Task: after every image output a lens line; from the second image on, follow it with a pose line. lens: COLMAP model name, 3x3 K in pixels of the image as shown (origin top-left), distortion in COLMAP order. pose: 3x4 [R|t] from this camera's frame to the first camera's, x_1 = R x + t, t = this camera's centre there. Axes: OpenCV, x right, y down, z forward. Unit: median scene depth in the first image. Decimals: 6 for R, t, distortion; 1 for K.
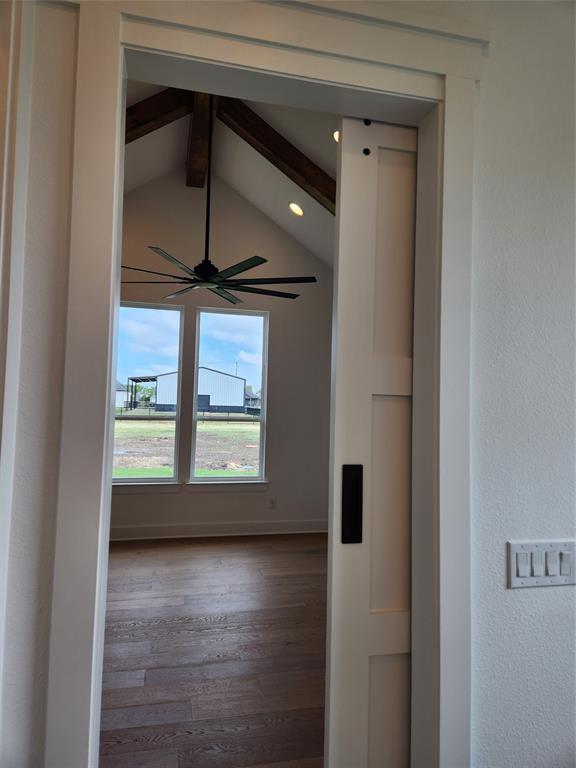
lens RADIAL K [[514.6, 0, 297.5], [0, 514.6, 381.0], [0, 0, 1]] dist [0.106897, -0.092707]
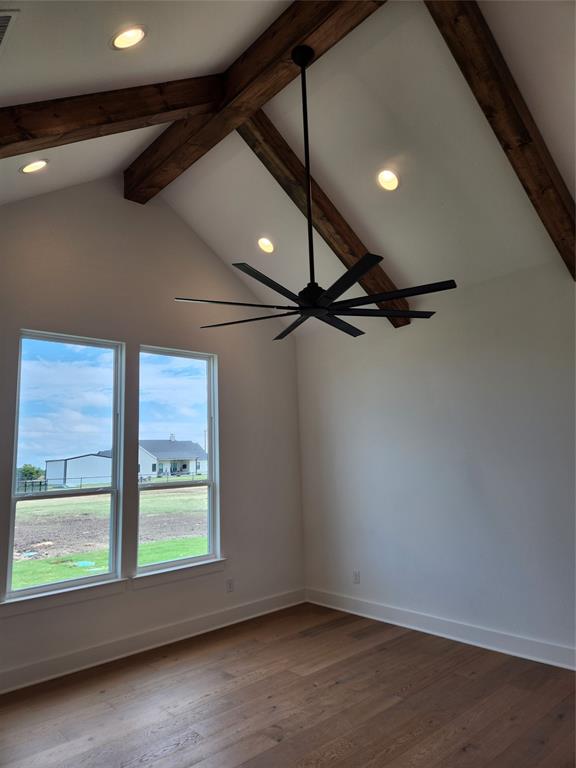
lens RADIAL K [[514.6, 0, 297.5], [0, 514.6, 381.0], [0, 0, 1]] dist [0.106897, -0.092707]
pose [[0.873123, 0.017190, 0.487197, -0.378965], [0.036870, 0.994187, -0.101154, 0.001717], [-0.486104, 0.106283, 0.867414, 0.200298]]
